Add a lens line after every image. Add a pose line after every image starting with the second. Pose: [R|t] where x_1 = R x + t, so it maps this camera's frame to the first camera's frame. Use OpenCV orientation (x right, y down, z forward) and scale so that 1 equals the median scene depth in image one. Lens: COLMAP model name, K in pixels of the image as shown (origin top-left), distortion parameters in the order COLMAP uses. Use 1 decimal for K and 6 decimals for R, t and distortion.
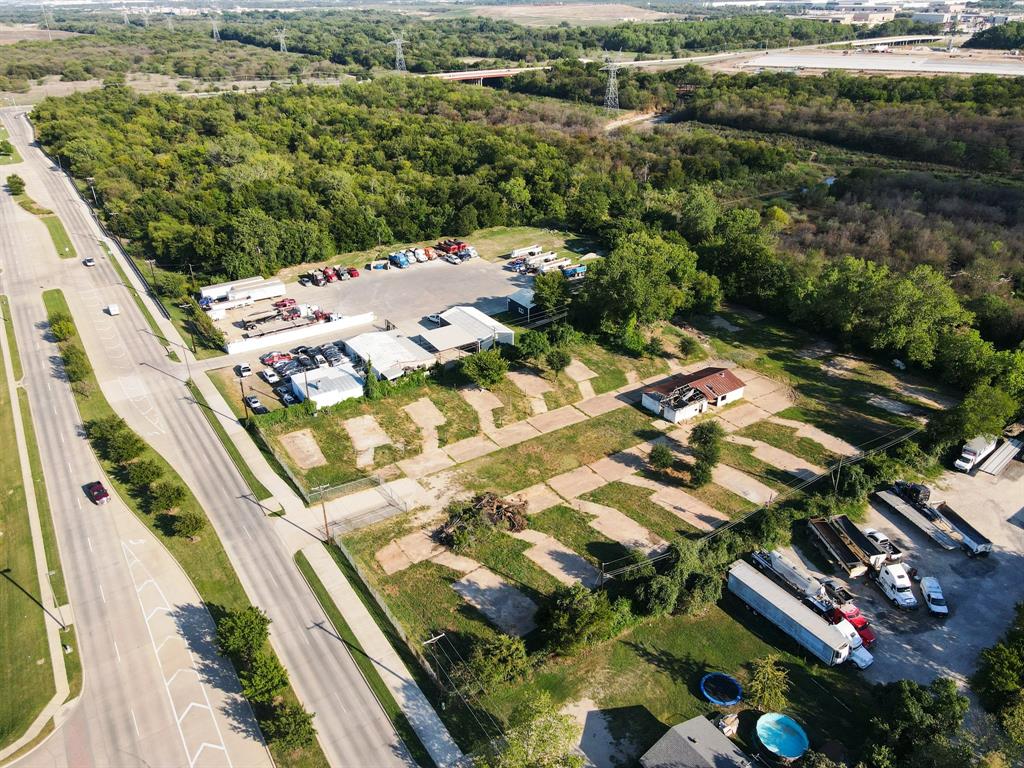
lens RADIAL K [[756.4, 0, 512.0], [0, 756.4, 384.0], [0, 0, 1]] dist [-0.008352, 0.036627]
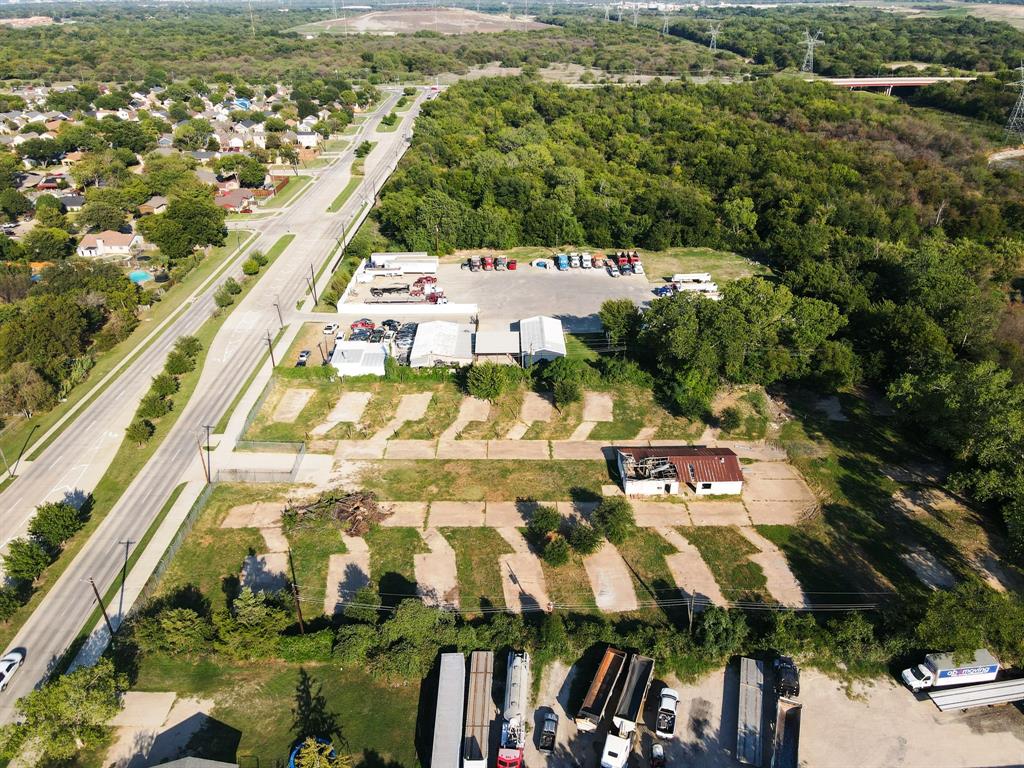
lens RADIAL K [[756.4, 0, 512.0], [0, 756.4, 384.0], [0, 0, 1]] dist [-0.008352, 0.036627]
pose [[0.838152, 0.255847, -0.481709, 0.457130], [-0.253649, 0.964685, 0.071030, -0.091456], [0.482870, 0.062651, 0.873448, 0.162069]]
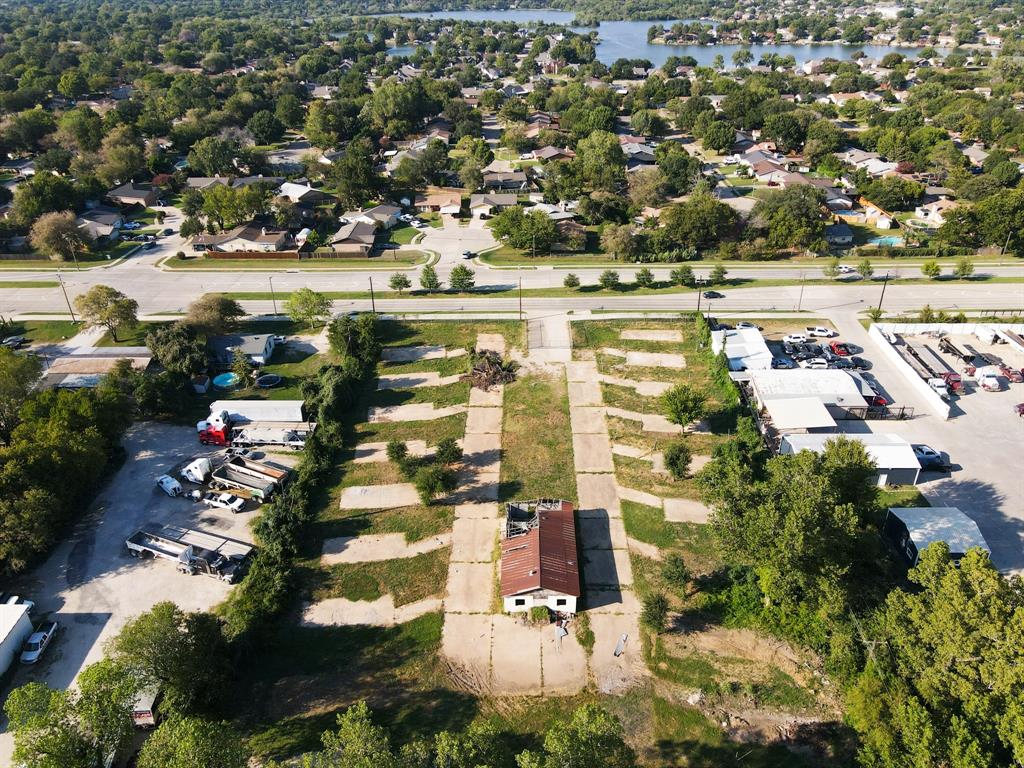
lens RADIAL K [[756.4, 0, 512.0], [0, 756.4, 384.0], [0, 0, 1]] dist [-0.008352, 0.036627]
pose [[-0.571279, 0.413019, -0.709264, 0.669415], [-0.362292, 0.648518, 0.669455, -0.532963], [0.736468, 0.639406, -0.220851, 1.015169]]
